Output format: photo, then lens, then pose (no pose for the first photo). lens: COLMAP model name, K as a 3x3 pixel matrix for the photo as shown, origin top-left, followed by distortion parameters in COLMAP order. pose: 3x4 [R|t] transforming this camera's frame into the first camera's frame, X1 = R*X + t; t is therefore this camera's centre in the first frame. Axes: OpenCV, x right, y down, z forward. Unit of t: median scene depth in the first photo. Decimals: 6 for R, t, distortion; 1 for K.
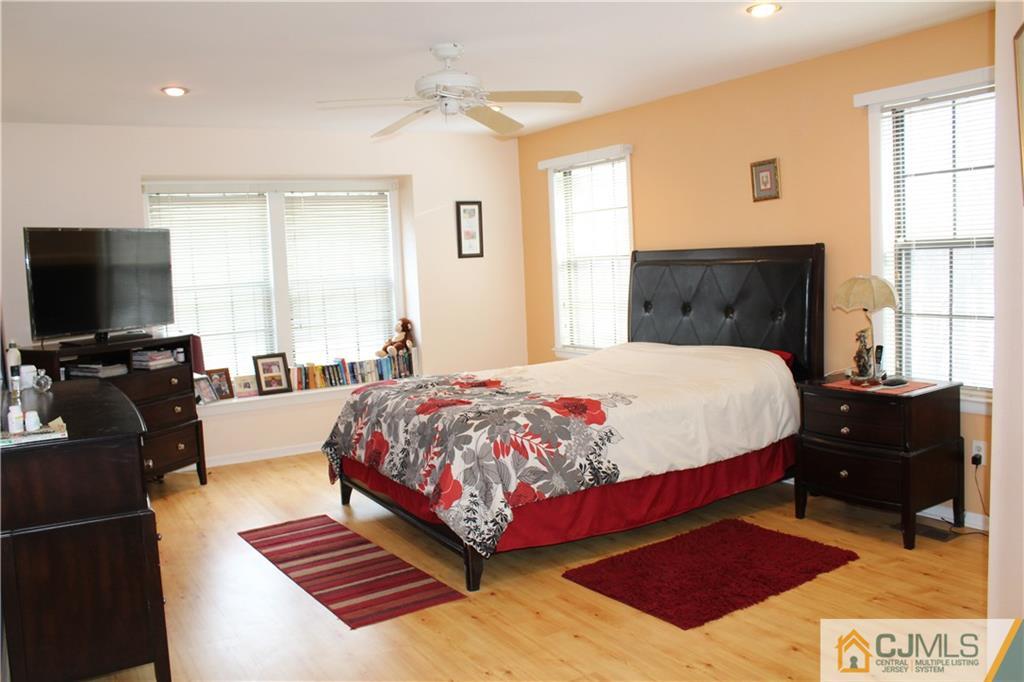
lens RADIAL K [[853.0, 0, 509.9], [0, 853.0, 342.1], [0, 0, 1]] dist [-0.165081, 0.142365]
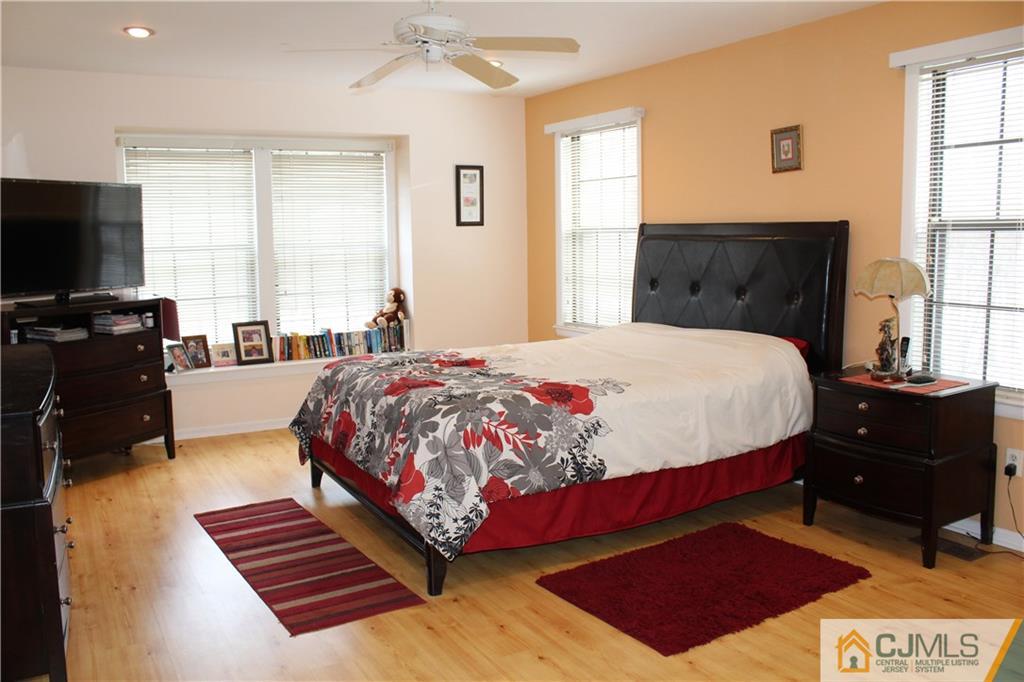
lens RADIAL K [[853.0, 0, 511.5], [0, 853.0, 341.8], [0, 0, 1]] dist [-0.165081, 0.142365]
pose [[0.999104, 0.035090, -0.023668, 0.041518], [-0.034333, 0.998910, 0.031634, -0.004348], [0.024752, -0.030793, 0.999219, 0.097069]]
